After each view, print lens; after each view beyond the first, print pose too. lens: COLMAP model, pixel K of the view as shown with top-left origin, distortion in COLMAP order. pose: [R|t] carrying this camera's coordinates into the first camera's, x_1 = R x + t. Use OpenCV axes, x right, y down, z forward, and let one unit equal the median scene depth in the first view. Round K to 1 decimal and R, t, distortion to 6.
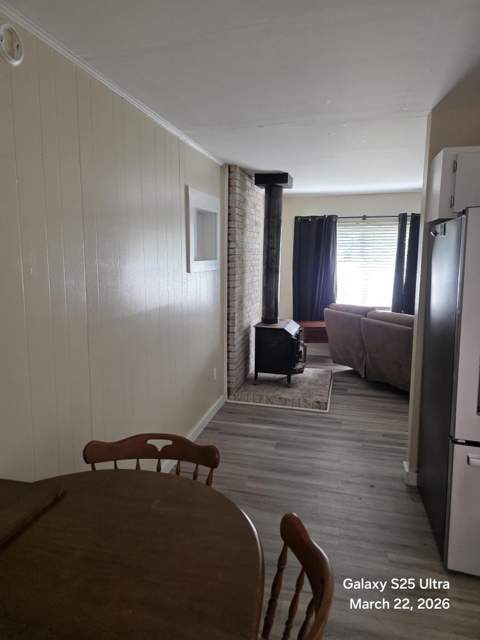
lens RADIAL K [[433.4, 0, 243.9], [0, 433.4, 318.6], [0, 0, 1]] dist [0.096222, -0.080339]
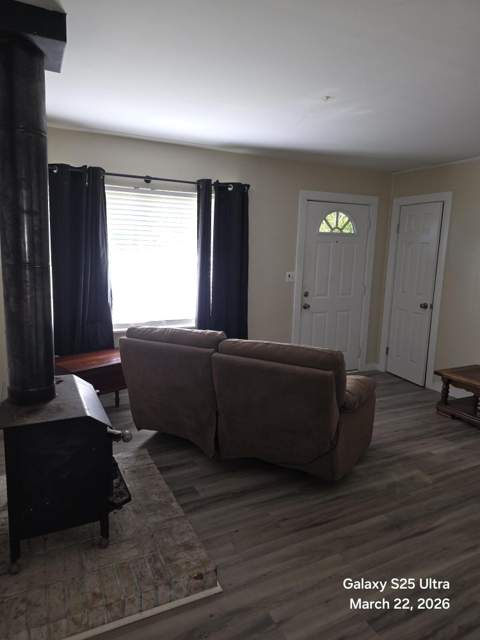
lens RADIAL K [[433.4, 0, 243.9], [0, 433.4, 318.6], [0, 0, 1]] dist [0.096222, -0.080339]
pose [[0.760542, -0.091401, 0.642823, -0.054564], [0.069890, 0.995814, 0.058904, -0.084216], [-0.645516, 0.000128, 0.763746, 0.604616]]
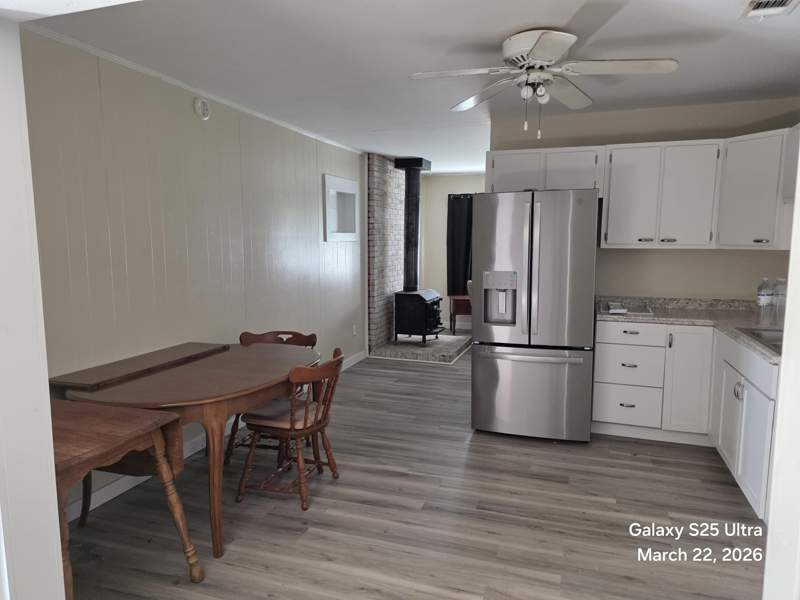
lens RADIAL K [[541.7, 0, 400.2], [0, 541.7, 311.6], [0, 0, 1]] dist [0.096222, -0.080339]
pose [[0.995456, 0.006450, -0.095004, 0.182876], [-0.007671, 0.999892, -0.012496, 0.088642], [0.094913, 0.013168, 0.995398, -0.424476]]
